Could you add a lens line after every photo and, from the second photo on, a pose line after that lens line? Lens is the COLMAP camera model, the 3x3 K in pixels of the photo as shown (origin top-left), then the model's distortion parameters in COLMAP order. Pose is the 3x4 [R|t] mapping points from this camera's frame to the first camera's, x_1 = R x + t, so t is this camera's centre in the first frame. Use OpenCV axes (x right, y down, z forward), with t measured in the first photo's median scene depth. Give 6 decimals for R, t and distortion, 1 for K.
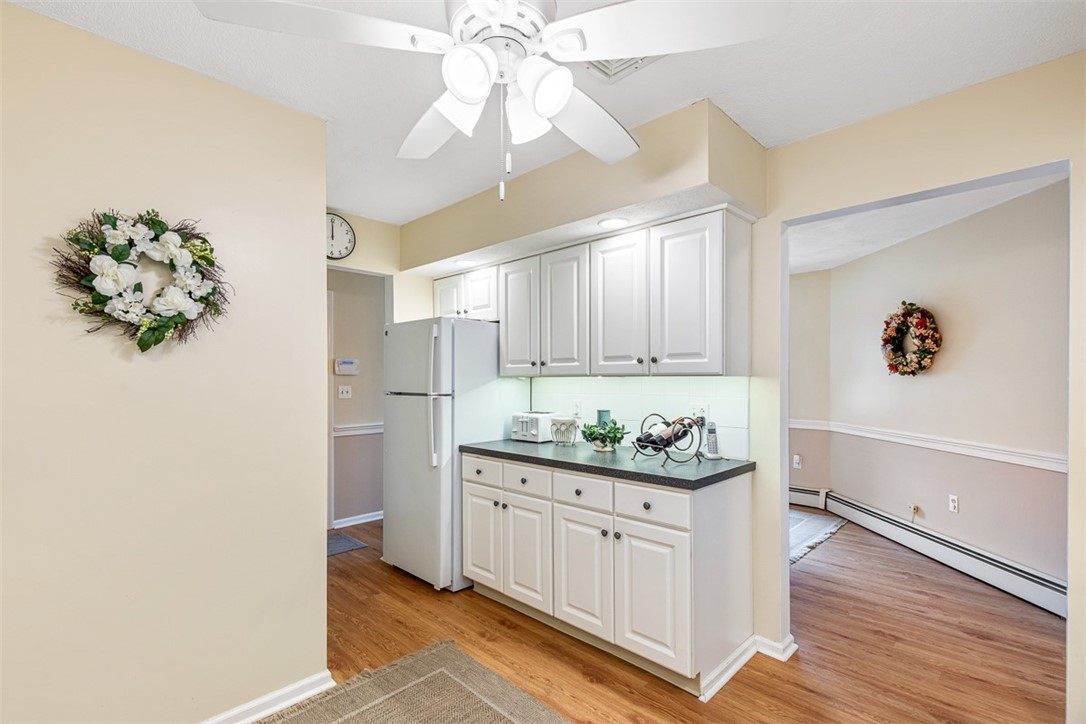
lens RADIAL K [[497.5, 0, 541.9], [0, 497.5, 369.2], [0, 0, 1]] dist [0.001714, 0.000471]
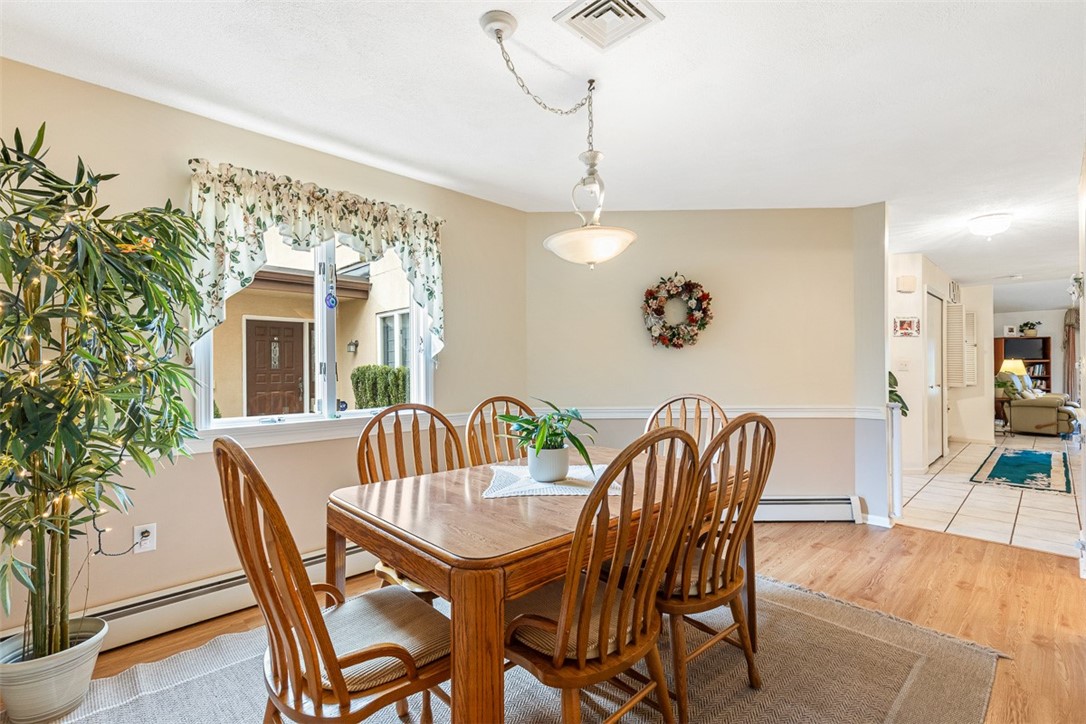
lens RADIAL K [[497.5, 0, 540.1], [0, 497.5, 364.9], [0, 0, 1]] dist [0.001714, 0.000471]
pose [[0.028182, 0.003413, 0.999597, -0.354682], [-0.006004, 0.999977, -0.003245, 0.069484], [-0.999585, -0.005910, 0.028202, 1.701958]]
